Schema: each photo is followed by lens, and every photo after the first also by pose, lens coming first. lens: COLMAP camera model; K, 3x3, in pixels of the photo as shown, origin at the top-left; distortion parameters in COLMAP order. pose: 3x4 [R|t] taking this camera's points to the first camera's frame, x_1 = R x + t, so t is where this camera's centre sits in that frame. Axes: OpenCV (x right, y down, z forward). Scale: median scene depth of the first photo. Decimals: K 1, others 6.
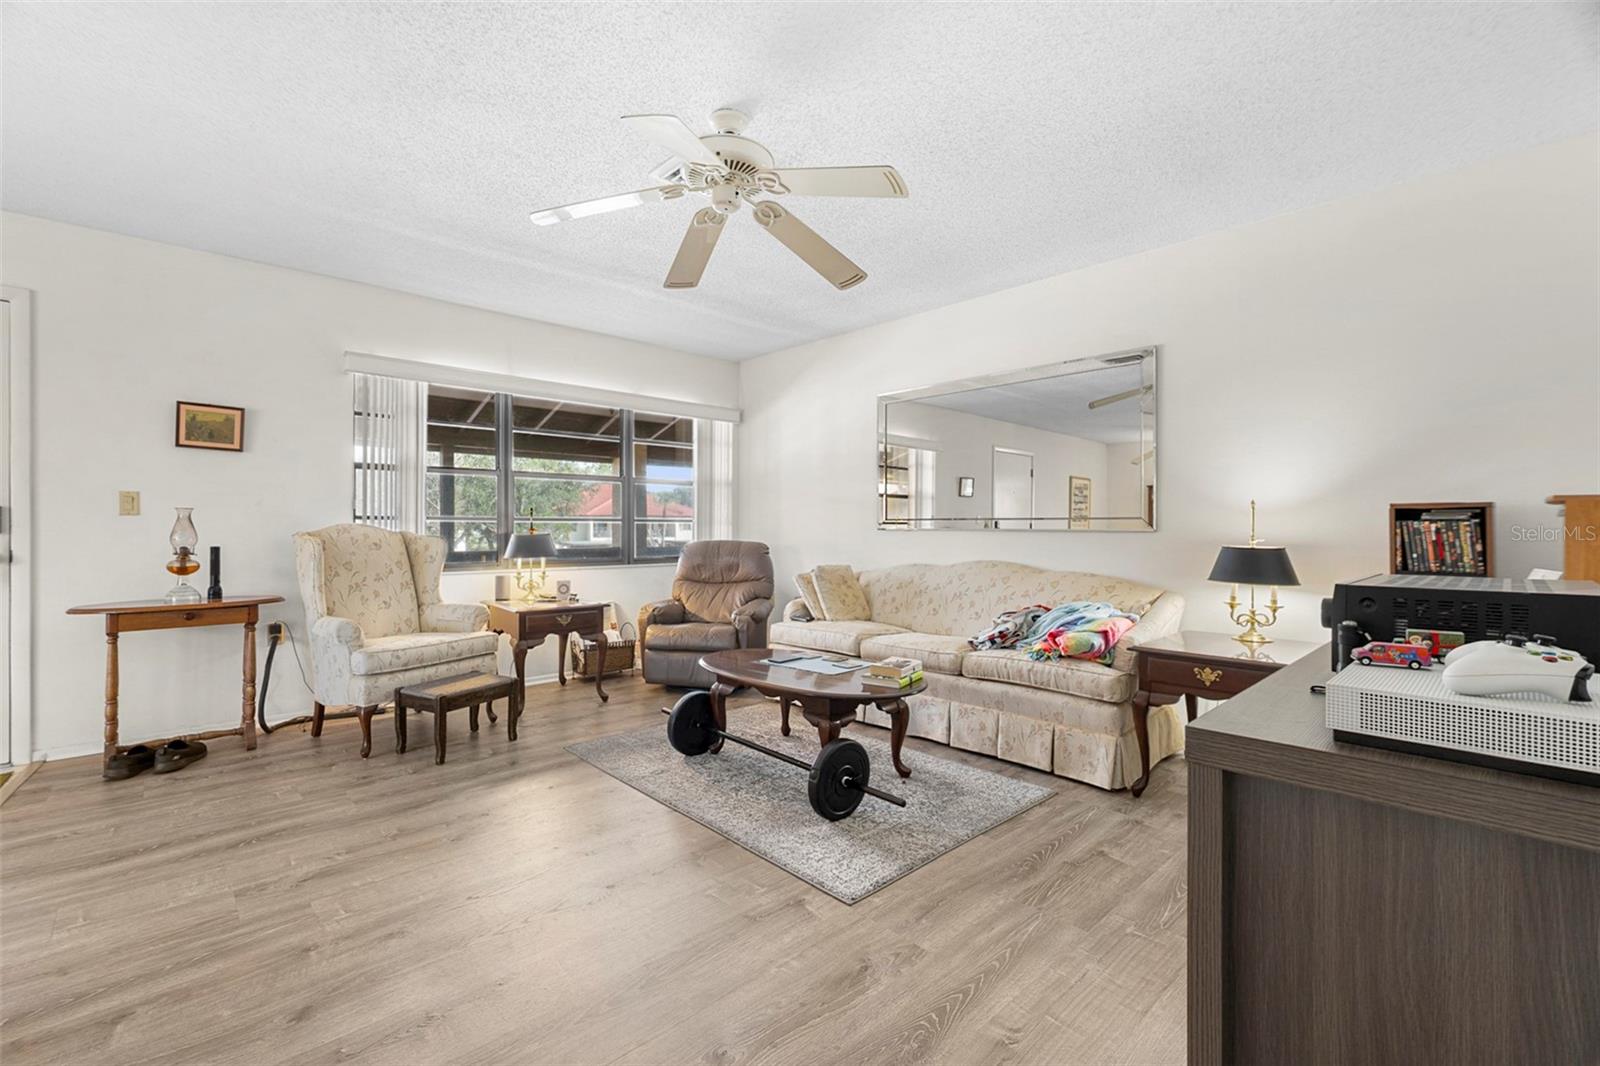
lens RADIAL K [[696.8, 0, 799.1], [0, 696.8, 525.7], [0, 0, 1]] dist [0.002249, 0.000782]
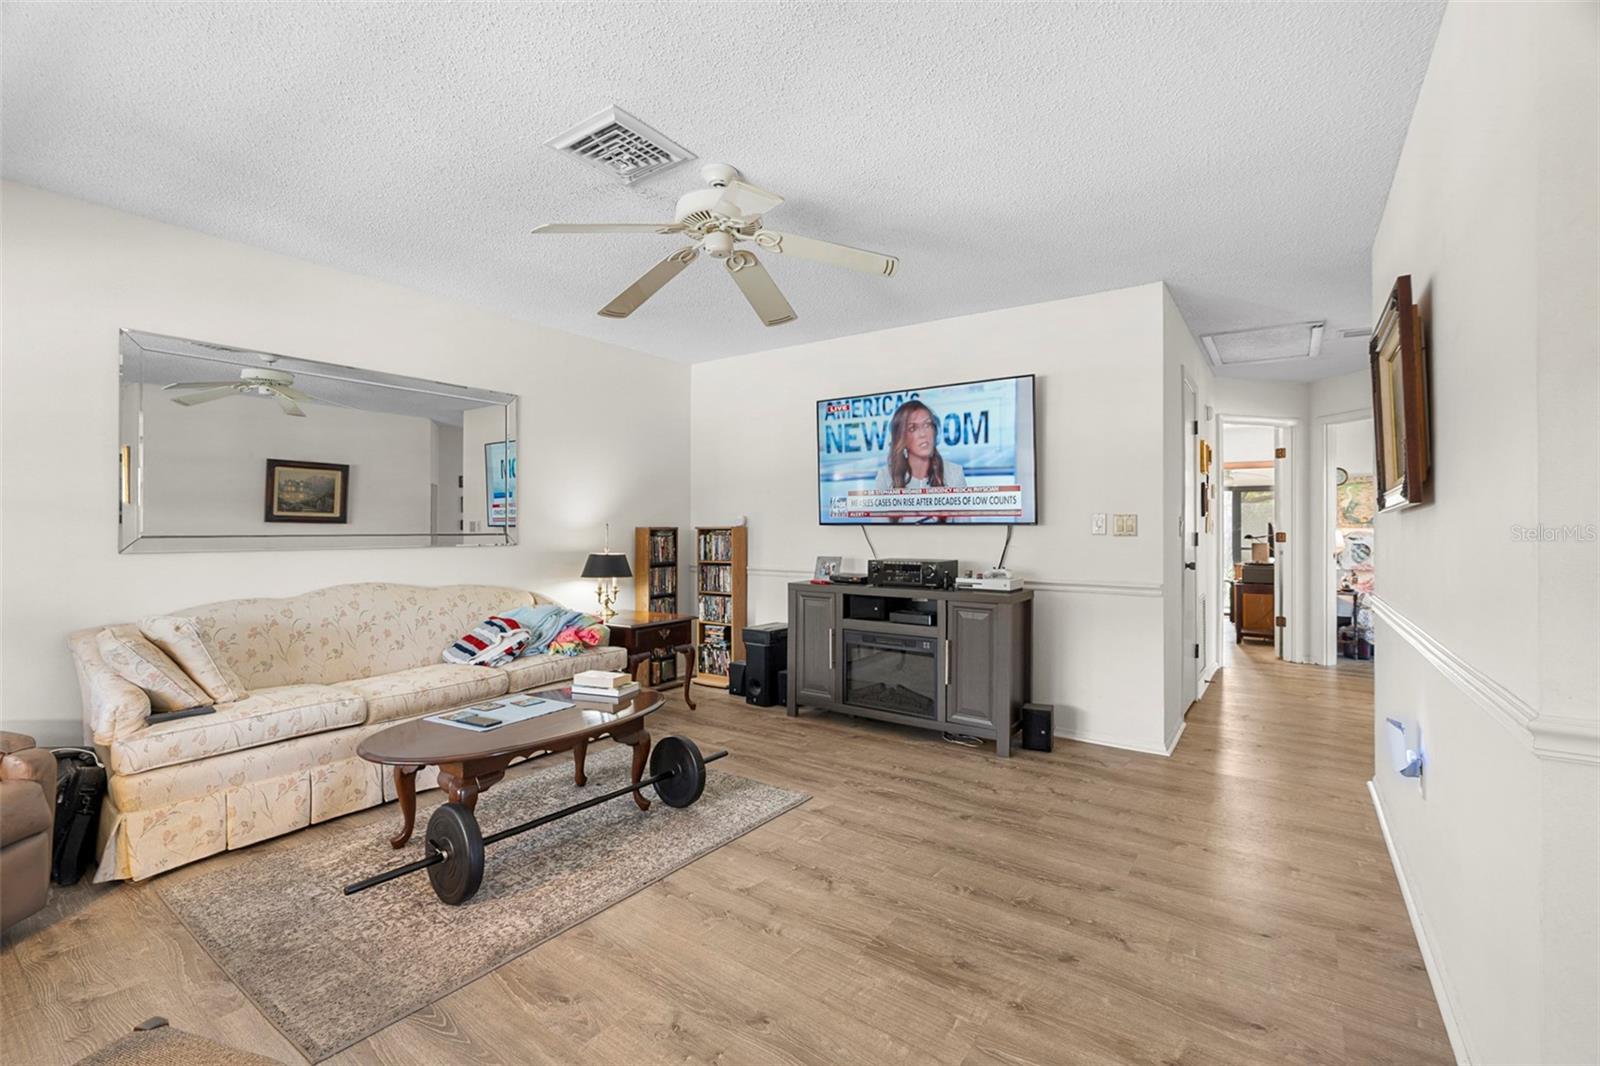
lens RADIAL K [[697.9, 0, 799.7], [0, 697.9, 517.2], [0, 0, 1]] dist [-0.001203, 0.000528]
pose [[-0.192581, 0.012212, 0.981205, -0.960642], [-0.004740, 0.999899, -0.013375, -0.032277], [-0.981270, -0.007227, -0.192504, 0.892522]]
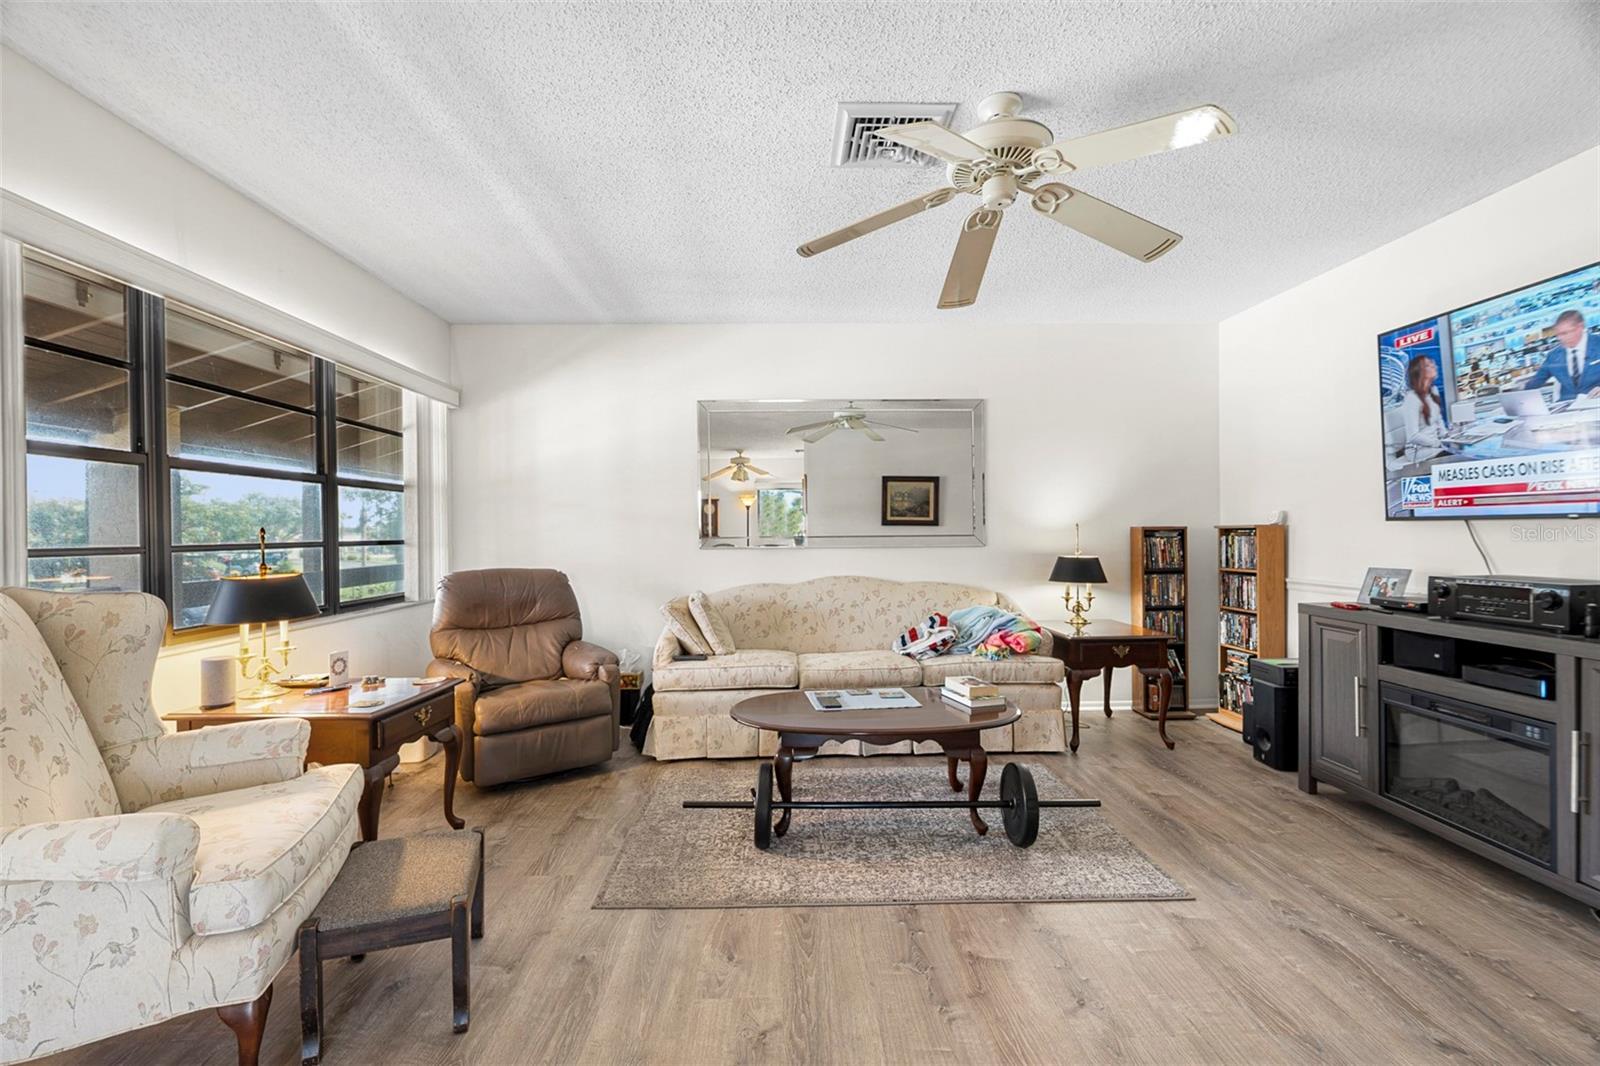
lens RADIAL K [[689.5, 0, 800.0], [0, 689.5, 533.0], [0, 0, 1]] dist [-0.003913, 0.004465]
pose [[0.665743, -0.011334, 0.746095, -0.773820], [0.008567, 0.999935, 0.007545, -0.032953], [-0.746132, 0.001369, 0.665796, 0.497849]]
